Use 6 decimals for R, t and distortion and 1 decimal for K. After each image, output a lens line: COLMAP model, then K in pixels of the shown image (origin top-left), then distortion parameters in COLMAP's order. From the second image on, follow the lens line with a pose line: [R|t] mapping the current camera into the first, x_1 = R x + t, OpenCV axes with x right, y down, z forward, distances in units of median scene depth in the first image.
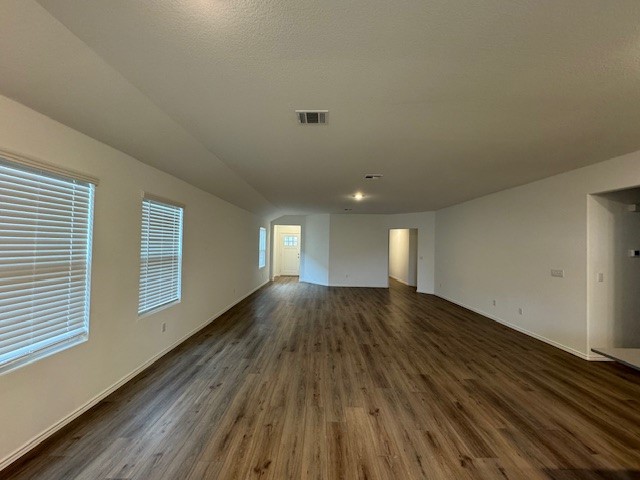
lens RADIAL K [[257.6, 0, 321.1], [0, 257.6, 240.7], [0, 0, 1]] dist [0.000189, -0.000370]
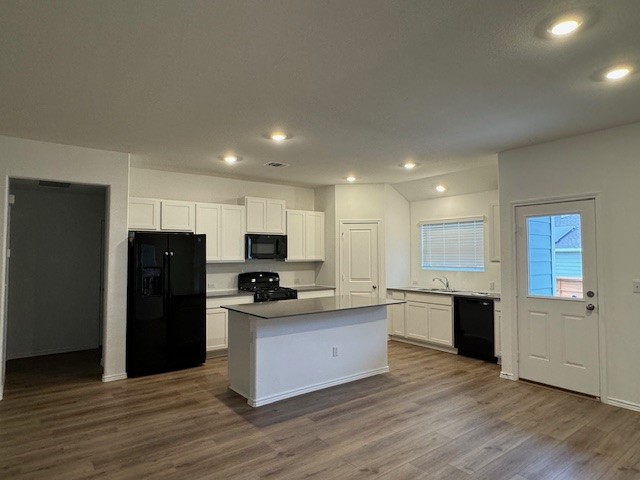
lens RADIAL K [[392.3, 0, 316.9], [0, 392.3, 240.3], [0, 0, 1]] dist [-0.004511, 0.004399]
pose [[-0.600154, 0.006249, 0.799860, -0.510765], [-0.023574, 0.999397, -0.025496, 0.020924], [-0.799537, -0.034157, -0.599645, 1.223306]]
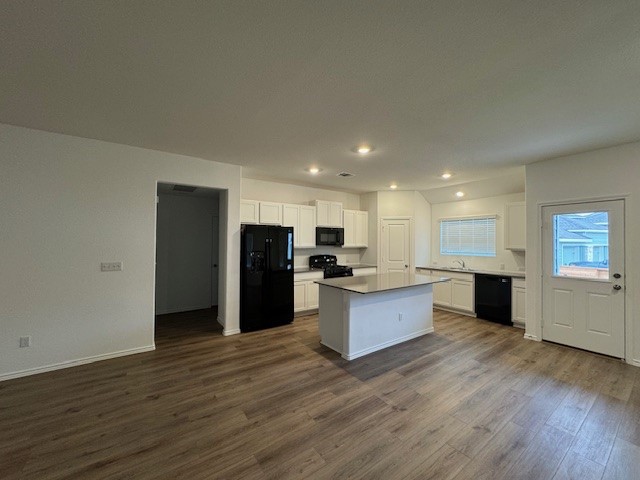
lens RADIAL K [[257.6, 0, 318.1], [0, 257.6, 239.0], [0, 0, 1]] dist [0.000189, -0.000370]
pose [[-0.570718, -0.019885, 0.820905, -0.147742], [-0.031587, 0.999498, 0.002250, 0.027622], [-0.820538, -0.024645, -0.571060, 1.343252]]
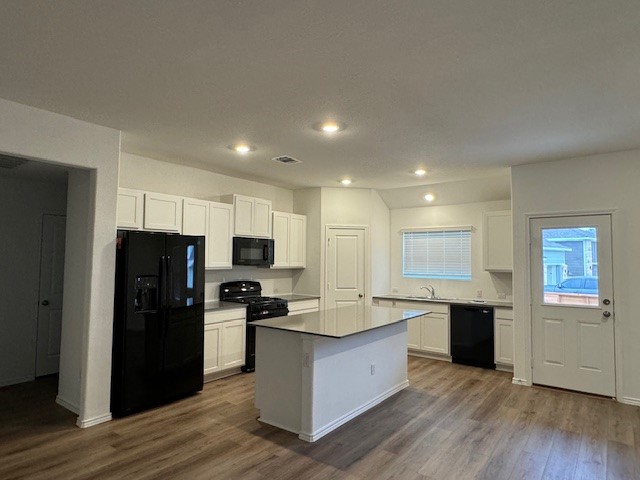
lens RADIAL K [[392.3, 0, 317.5], [0, 392.3, 240.3], [0, 0, 1]] dist [-0.004511, 0.004399]
pose [[-0.793120, -0.001918, 0.609062, -0.004640], [-0.038622, 0.998141, -0.047150, 0.030963], [-0.607839, -0.060919, -0.791720, 1.494457]]
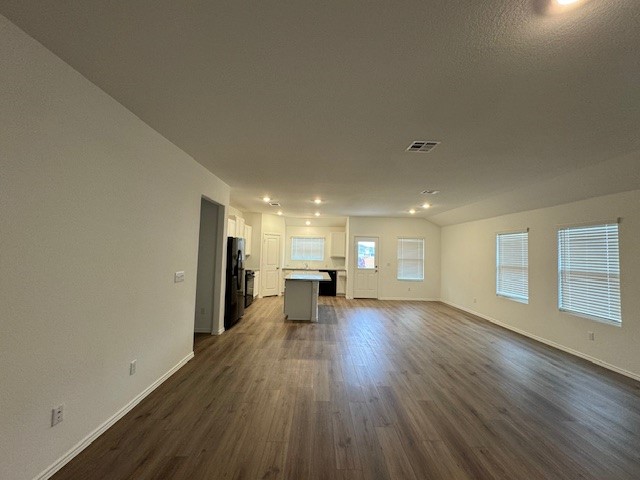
lens RADIAL K [[257.6, 0, 319.9], [0, 257.6, 233.9], [0, 0, 1]] dist [0.000189, -0.000370]
pose [[-0.998709, -0.050789, -0.000423, 0.712822], [-0.050583, 0.995326, -0.082264, 0.055802], [0.004599, -0.082136, -0.996611, 2.608490]]
